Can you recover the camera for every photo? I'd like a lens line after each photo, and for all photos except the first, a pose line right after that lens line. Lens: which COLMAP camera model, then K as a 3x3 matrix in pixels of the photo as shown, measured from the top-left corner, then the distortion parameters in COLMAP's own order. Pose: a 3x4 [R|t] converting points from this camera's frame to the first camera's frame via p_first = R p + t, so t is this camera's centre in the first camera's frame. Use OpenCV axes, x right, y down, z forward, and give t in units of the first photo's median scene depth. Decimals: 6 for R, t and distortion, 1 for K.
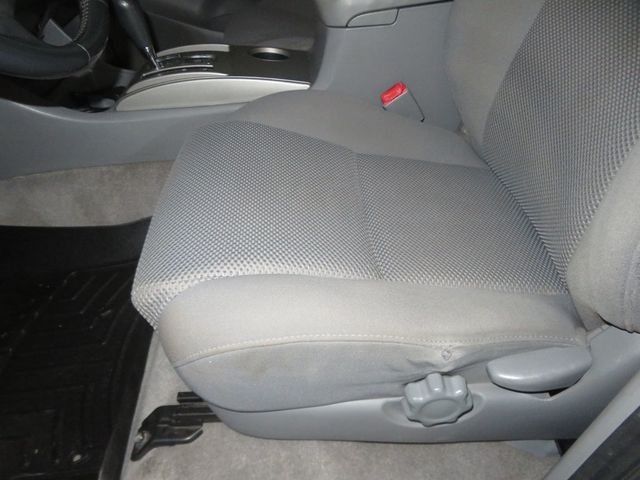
lens RADIAL K [[465.6, 0, 321.0], [0, 465.6, 244.6], [0, 0, 1]] dist [-0.006264, 0.005459]
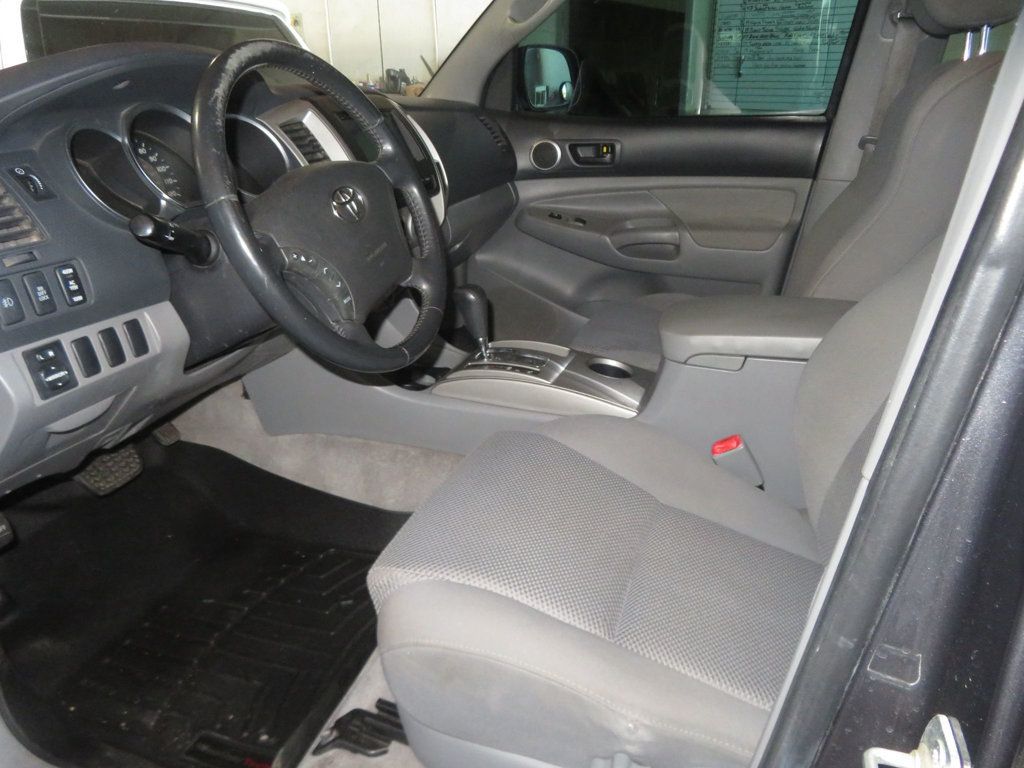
lens RADIAL K [[745.0, 0, 513.1], [0, 745.0, 380.4], [0, 0, 1]] dist [-0.006264, 0.005459]
pose [[0.921459, 0.205177, -0.329874, 0.261392], [-0.294547, 0.922654, -0.248901, 0.019590], [0.253290, 0.326515, 0.910622, -0.433998]]
